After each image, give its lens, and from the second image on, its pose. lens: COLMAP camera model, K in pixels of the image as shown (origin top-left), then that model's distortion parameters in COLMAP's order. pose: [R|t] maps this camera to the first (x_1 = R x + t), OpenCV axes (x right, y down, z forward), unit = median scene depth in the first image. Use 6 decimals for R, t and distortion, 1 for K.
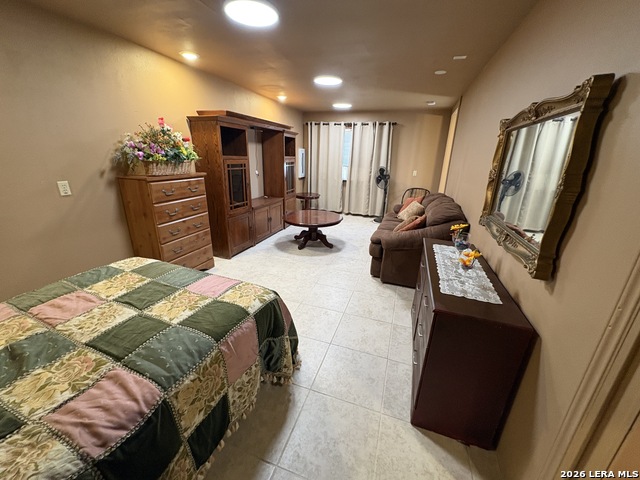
lens RADIAL K [[253.4, 0, 320.0], [0, 253.4, 240.0], [0, 0, 1]] dist [-0.000446, -0.000063]
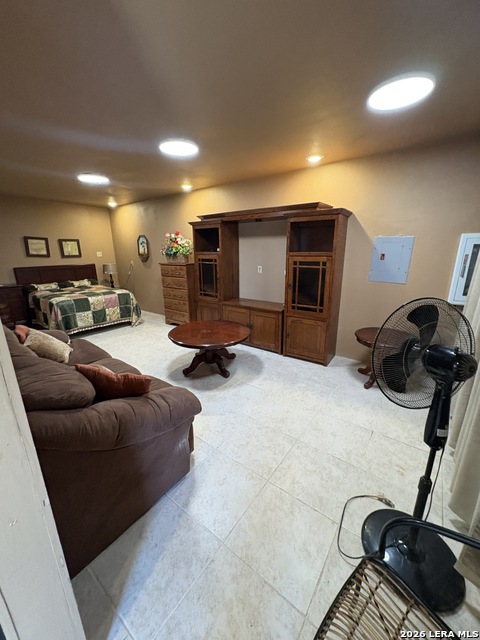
lens RADIAL K [[253.4, 0, 240.0], [0, 253.4, 320.0], [0, 0, 1]] dist [-0.000446, -0.000063]
pose [[-0.291616, 0.240149, -0.925899, 0.739497], [-0.299733, 0.896280, 0.326869, -0.458023], [0.908361, 0.372843, -0.189389, 1.414099]]
